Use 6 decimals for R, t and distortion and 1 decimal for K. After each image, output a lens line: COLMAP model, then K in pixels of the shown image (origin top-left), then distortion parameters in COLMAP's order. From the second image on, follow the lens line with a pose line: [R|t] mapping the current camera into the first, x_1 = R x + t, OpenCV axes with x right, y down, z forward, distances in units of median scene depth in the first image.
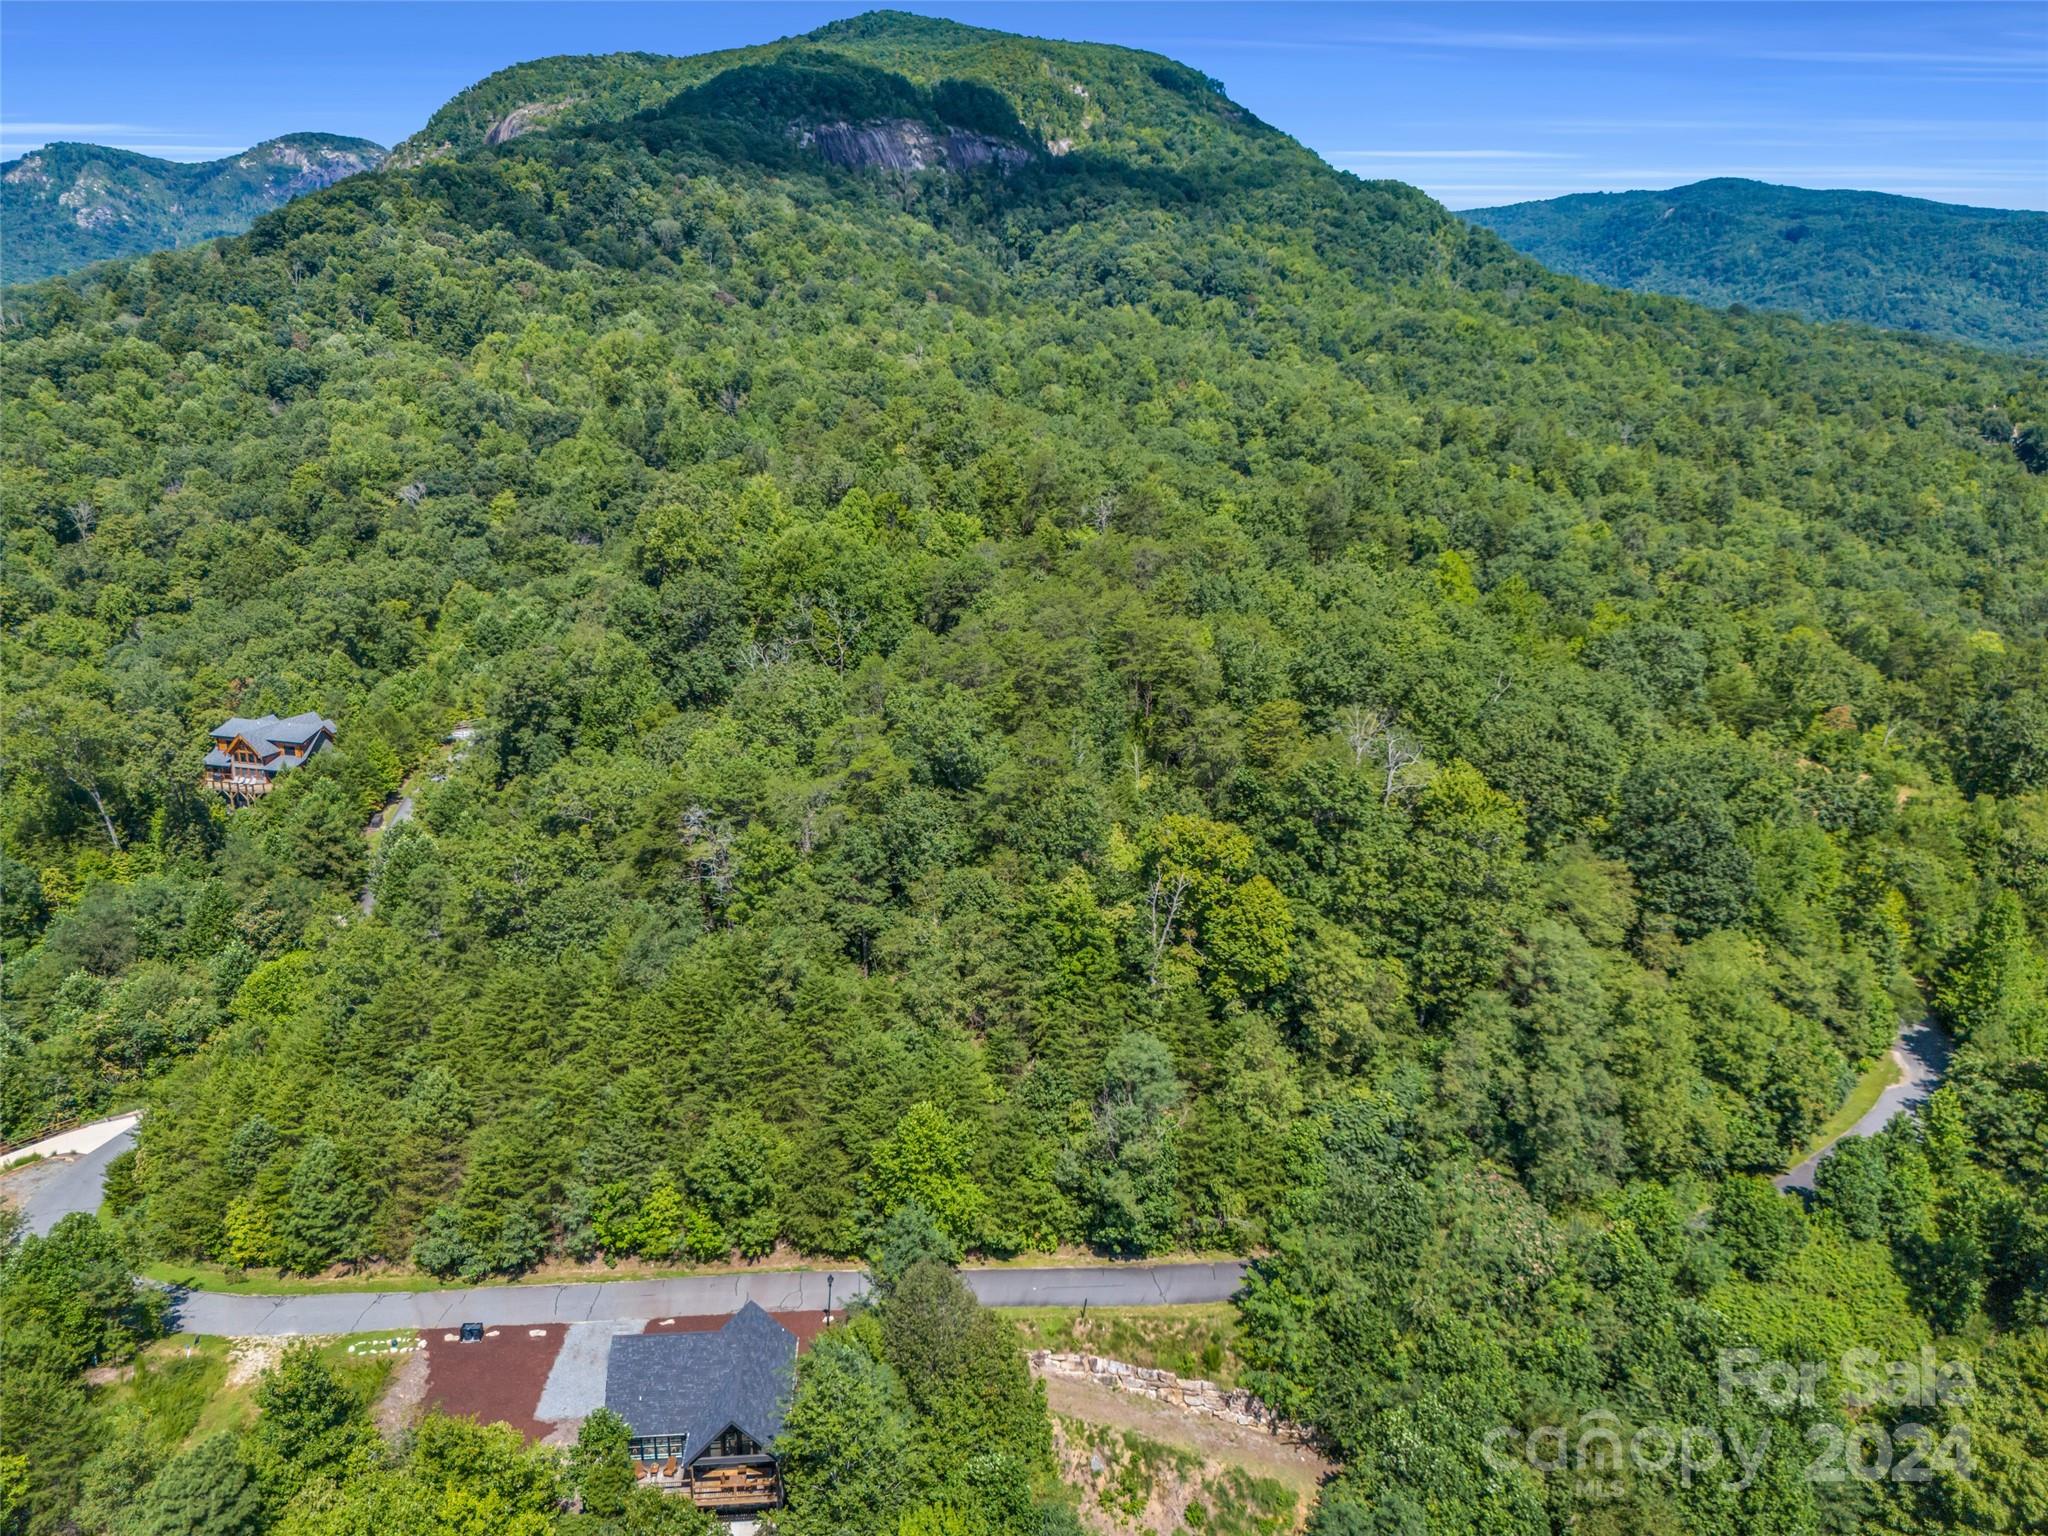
lens RADIAL K [[1527.8, 0, 1031.2], [0, 1527.8, 757.6], [0, 0, 1]] dist [0.050206, -0.046401]
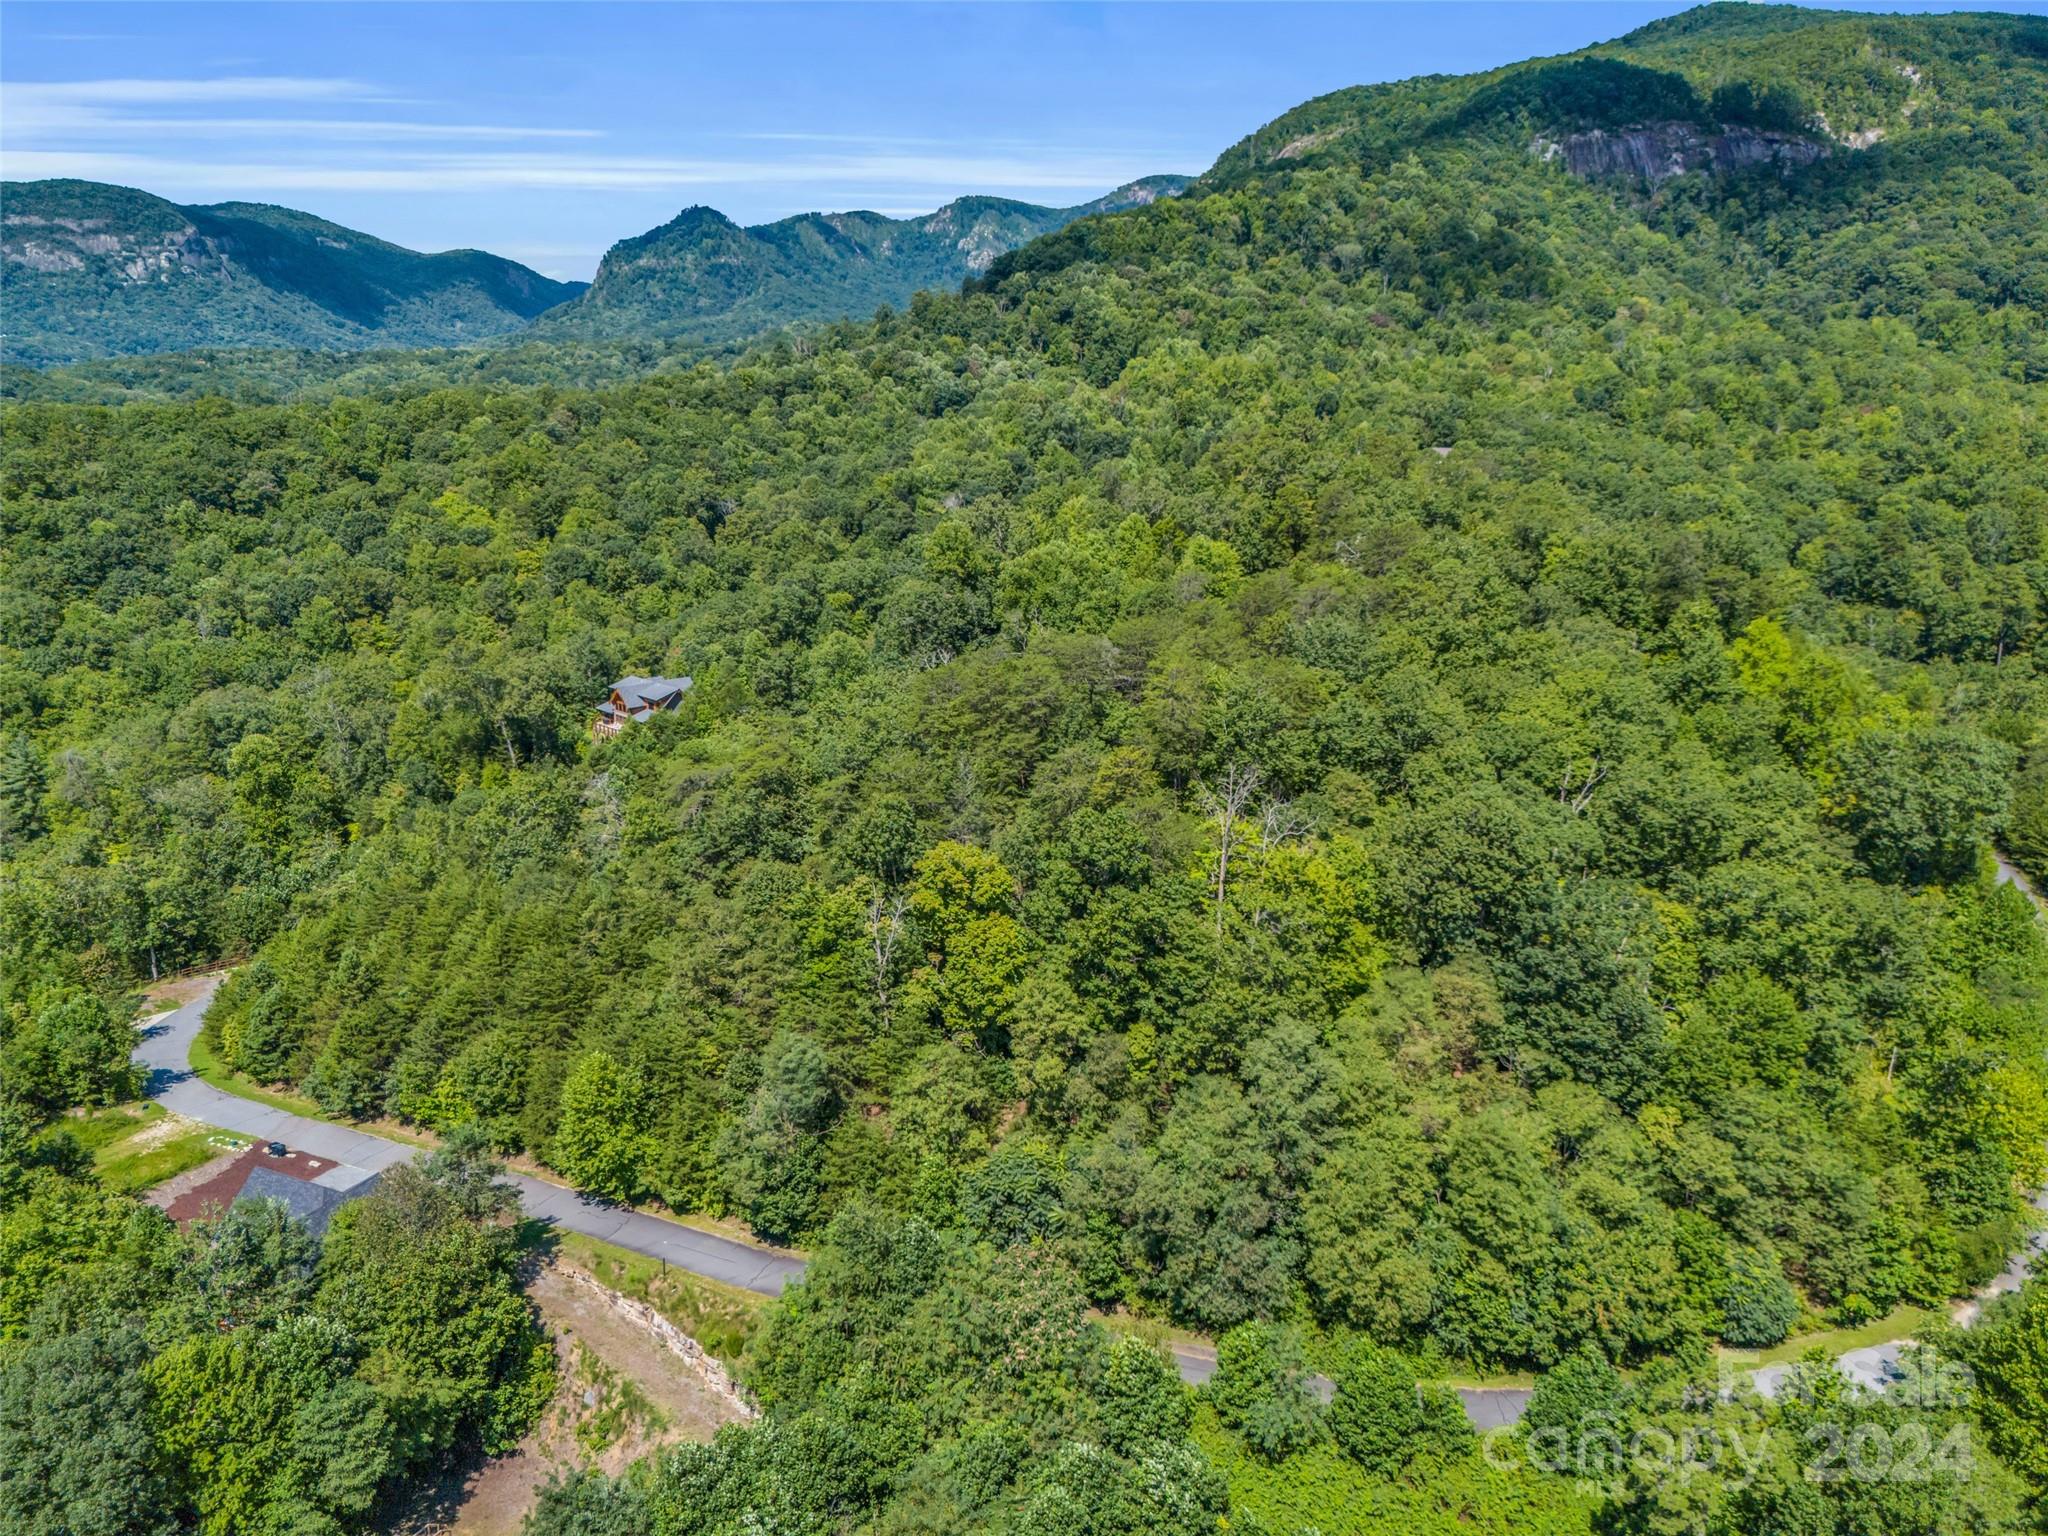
lens RADIAL K [[1527.8, 0, 1028.0], [0, 1527.8, 764.3], [0, 0, 1]] dist [0.050206, -0.046401]
pose [[0.873792, 0.123164, -0.470444, 0.186706], [-0.126788, 0.991637, 0.024123, -0.013615], [0.469481, 0.038568, 0.882100, 0.037757]]
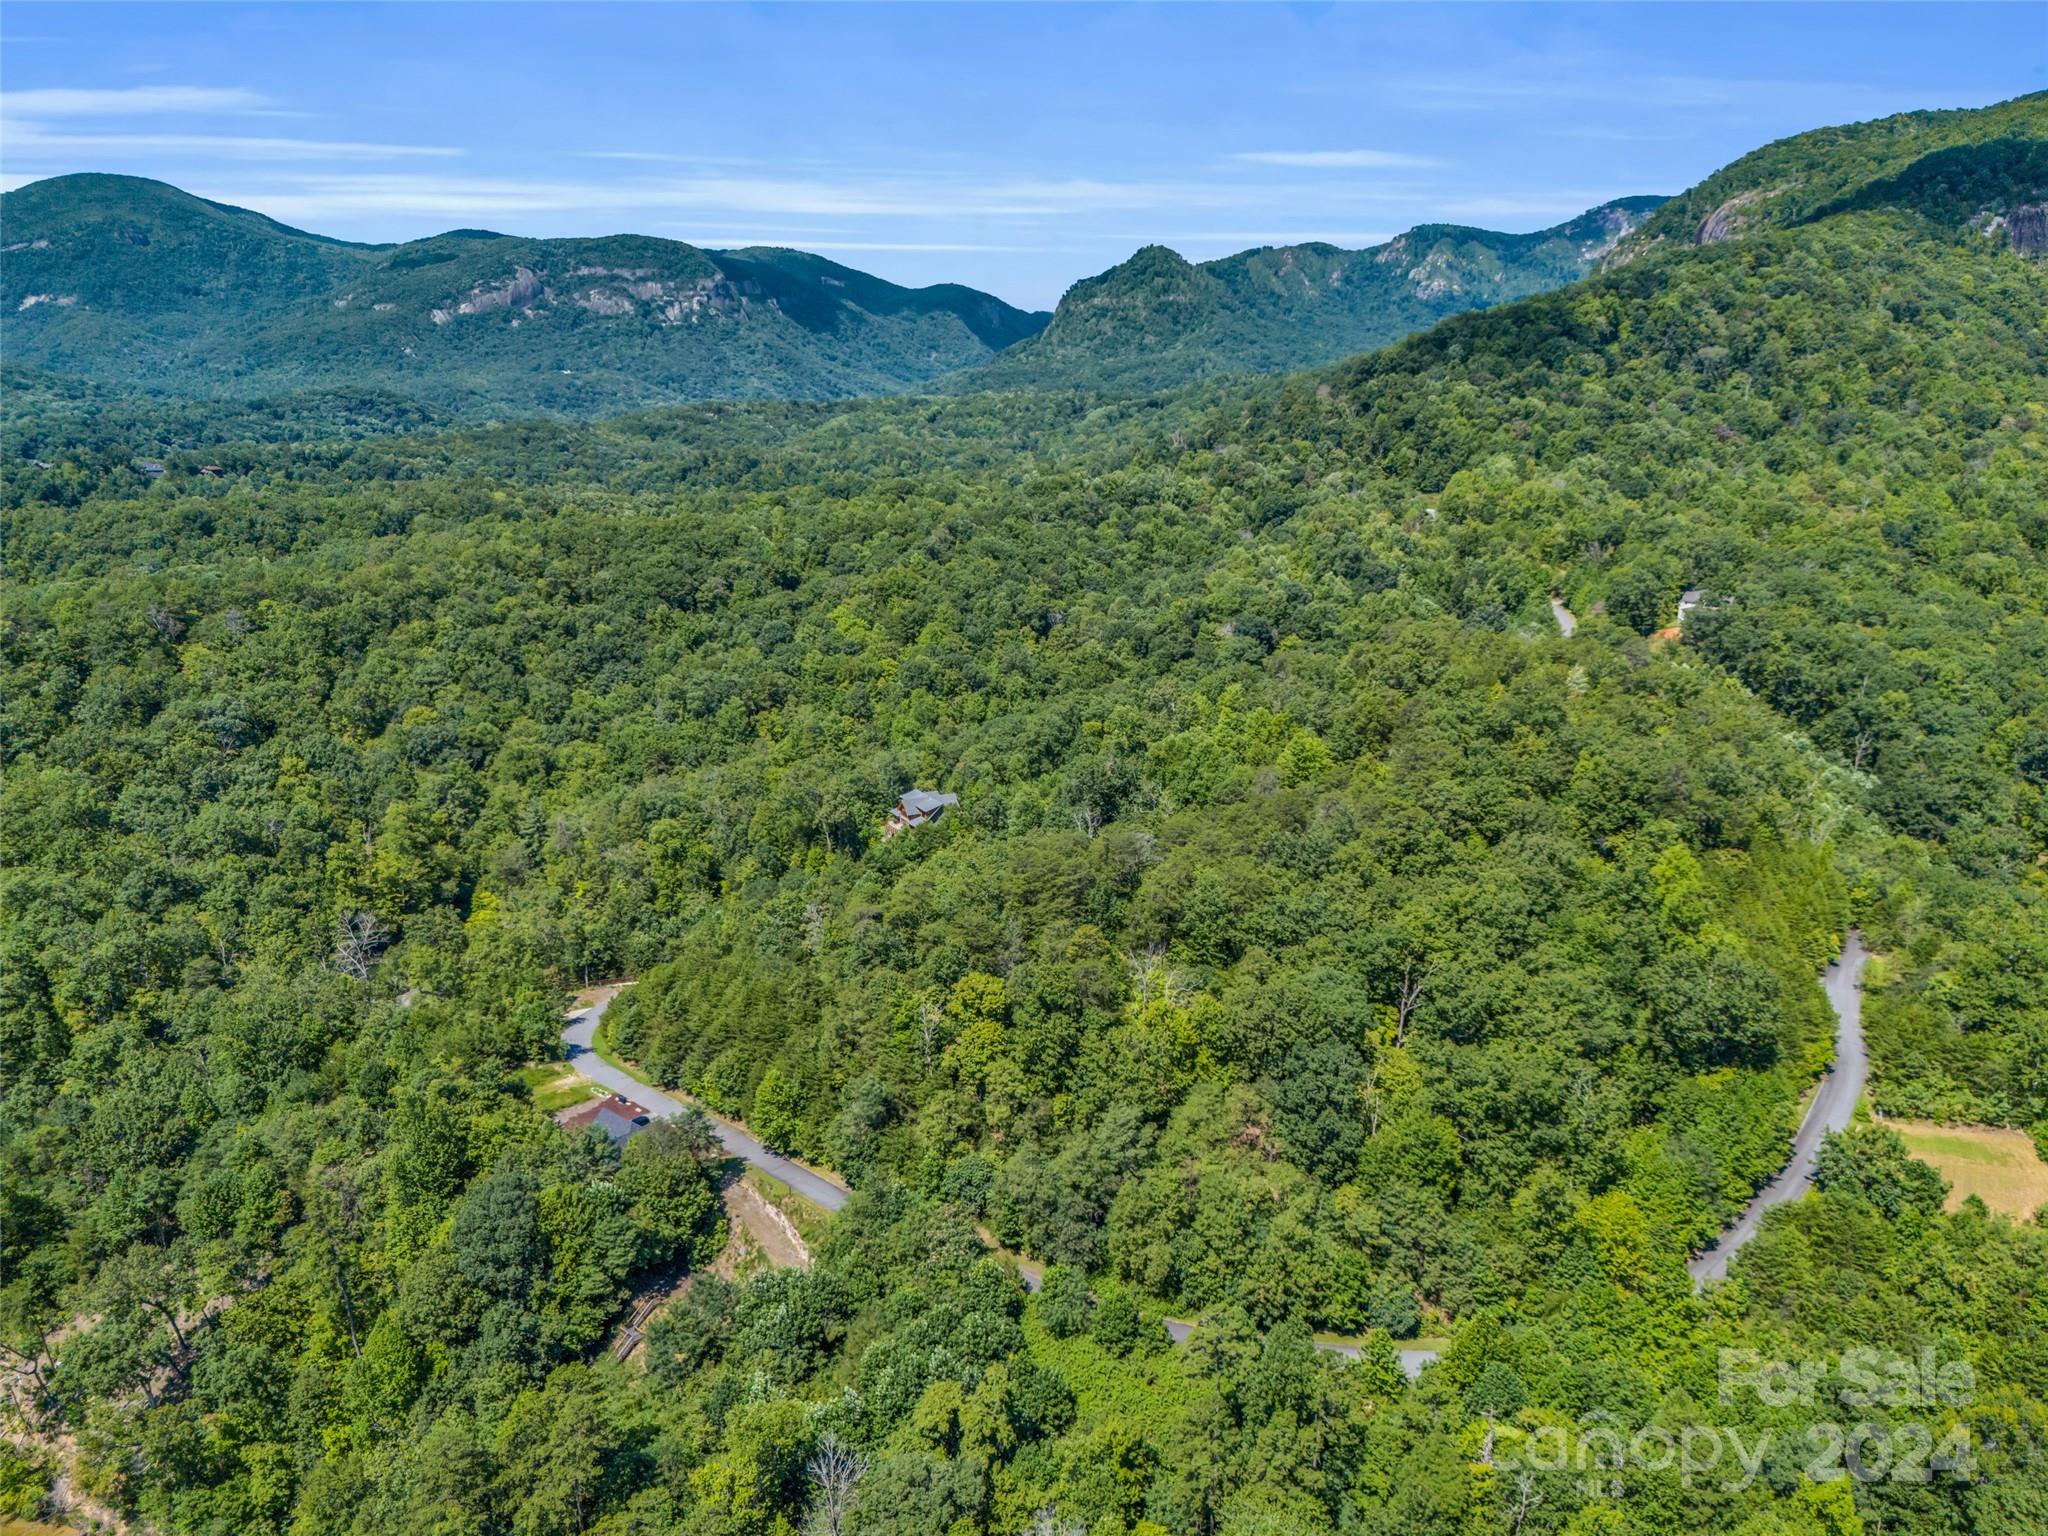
lens RADIAL K [[1527.8, 0, 1017.4], [0, 1527.8, 760.0], [0, 0, 1]] dist [0.050206, -0.046401]
pose [[0.695567, 0.174510, -0.696945, 0.399903], [-0.188103, 0.980449, 0.057766, -0.095889], [0.693400, 0.090918, 0.714794, -0.075390]]
